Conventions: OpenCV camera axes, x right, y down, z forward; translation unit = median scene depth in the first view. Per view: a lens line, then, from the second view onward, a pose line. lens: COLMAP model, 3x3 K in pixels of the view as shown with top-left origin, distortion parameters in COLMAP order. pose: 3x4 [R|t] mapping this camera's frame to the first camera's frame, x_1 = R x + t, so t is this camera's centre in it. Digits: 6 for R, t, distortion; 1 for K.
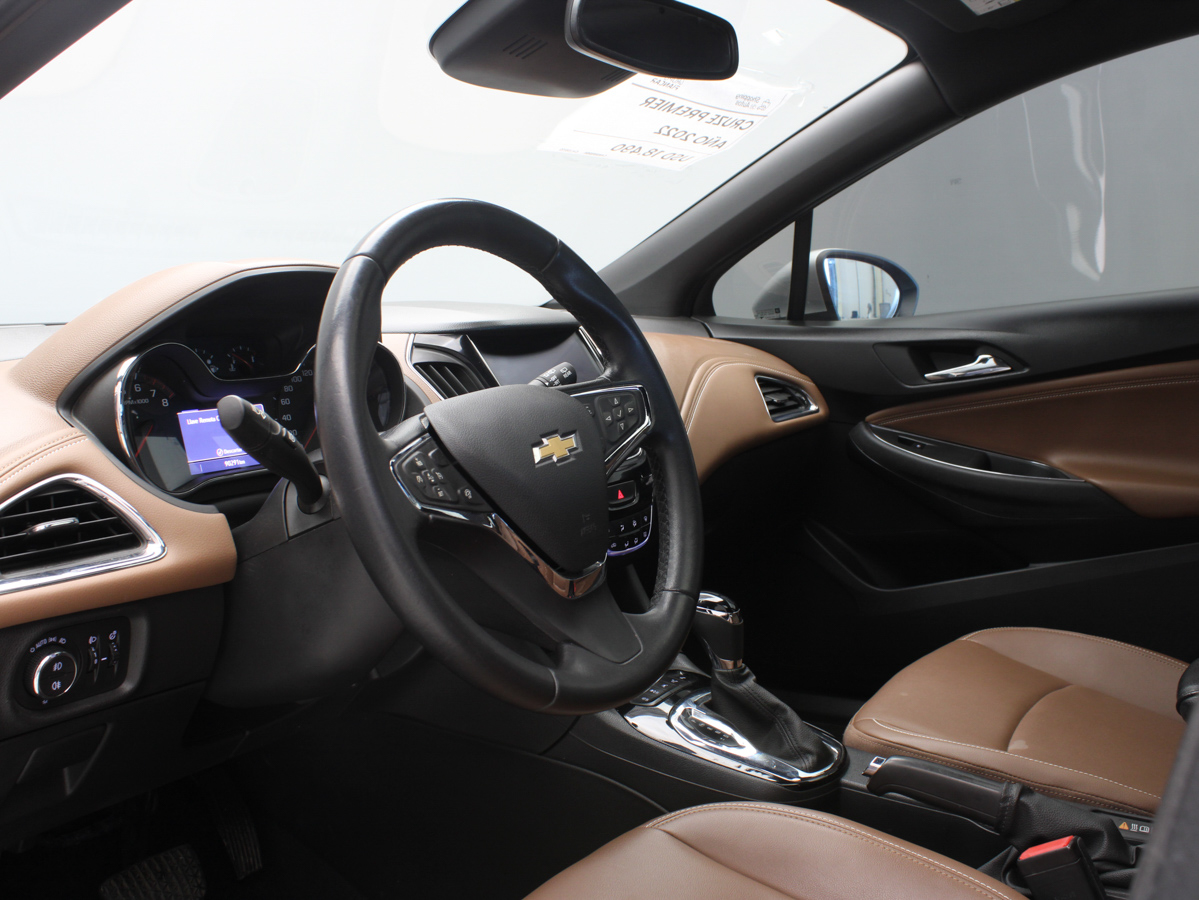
lens RADIAL K [[1194.3, 0, 599.5], [0, 1194.3, 450.0], [0, 0, 1]] dist [-0.161833, 0.142503]
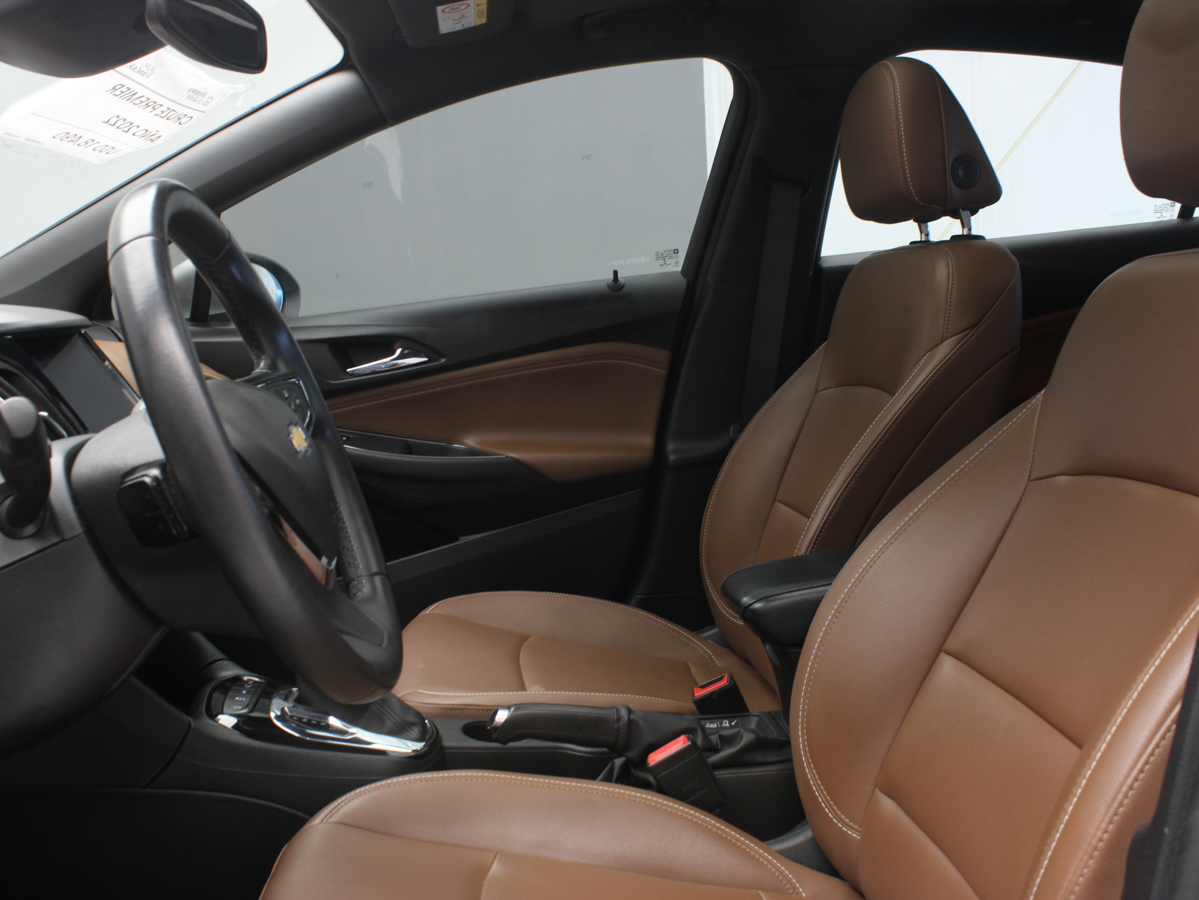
lens RADIAL K [[1194.3, 0, 599.5], [0, 1194.3, 450.0], [0, 0, 1]] dist [-0.161833, 0.142503]
pose [[0.785853, -0.077662, 0.613517, -0.219354], [0.081708, 0.996425, 0.021473, 0.003225], [-0.612992, 0.033255, 0.789389, 0.041982]]
